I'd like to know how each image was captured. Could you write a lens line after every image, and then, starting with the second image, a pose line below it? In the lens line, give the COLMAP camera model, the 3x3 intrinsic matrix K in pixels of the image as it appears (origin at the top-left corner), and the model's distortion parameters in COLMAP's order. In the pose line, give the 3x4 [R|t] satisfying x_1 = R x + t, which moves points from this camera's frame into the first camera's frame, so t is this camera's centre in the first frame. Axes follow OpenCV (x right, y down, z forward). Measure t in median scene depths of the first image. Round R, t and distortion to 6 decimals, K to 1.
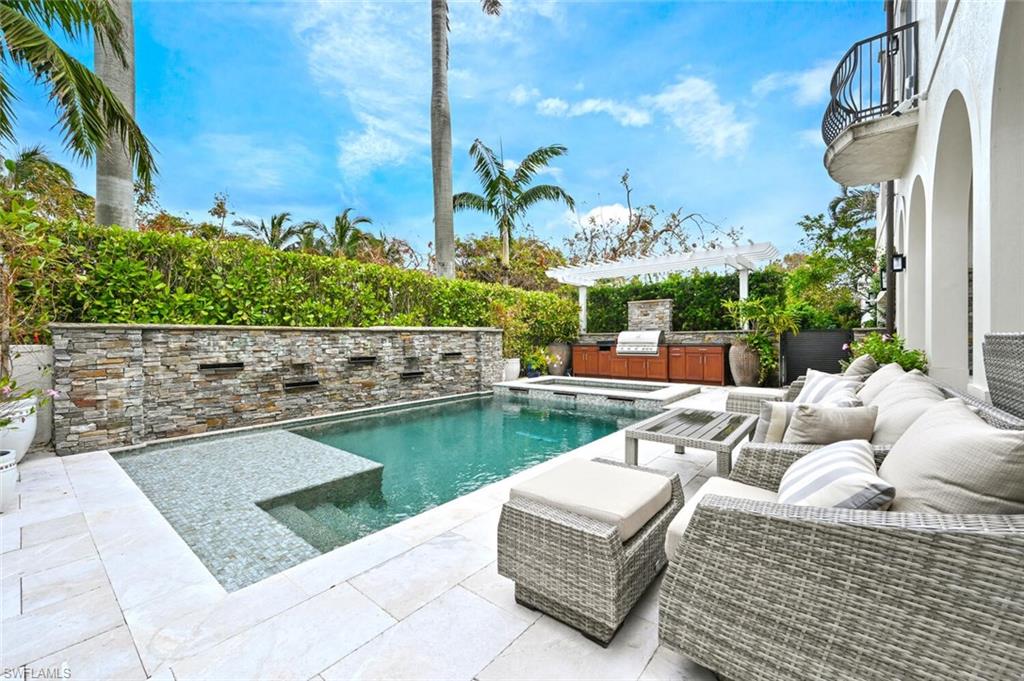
lens RADIAL K [[408.2, 0, 509.1], [0, 408.2, 349.0], [0, 0, 1]] dist [0.001539, -0.000047]
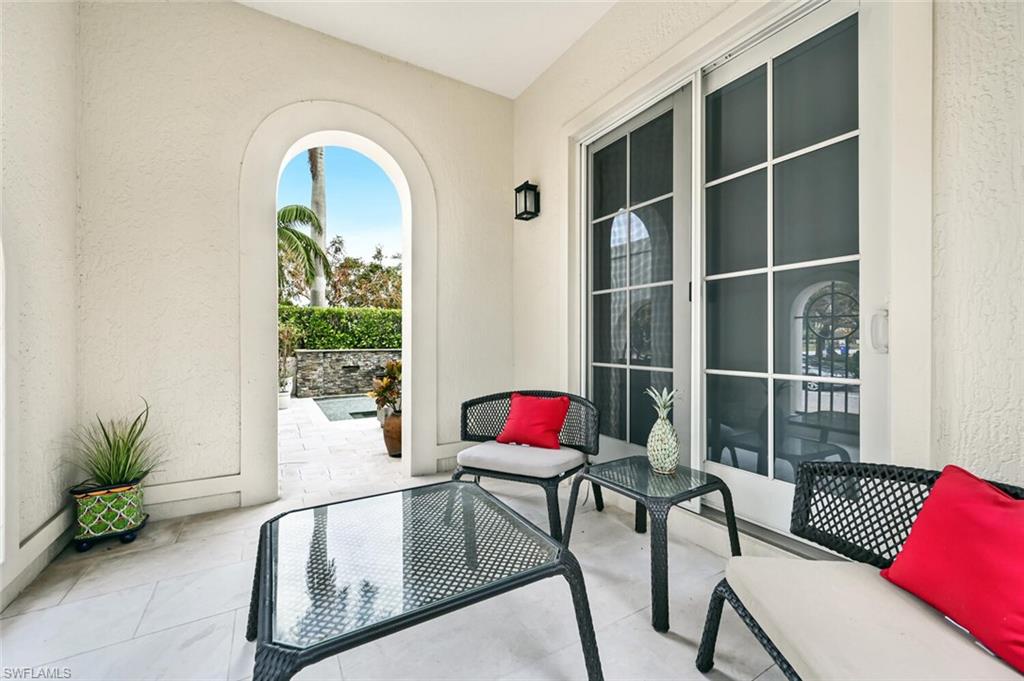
lens RADIAL K [[408.2, 0, 509.1], [0, 408.2, 349.0], [0, 0, 1]] dist [0.001539, -0.000047]
pose [[0.942107, 0.016704, -0.334897, 0.994522], [-0.015594, 0.999860, 0.006002, -0.096124], [0.334951, -0.000432, 0.942236, -0.962343]]
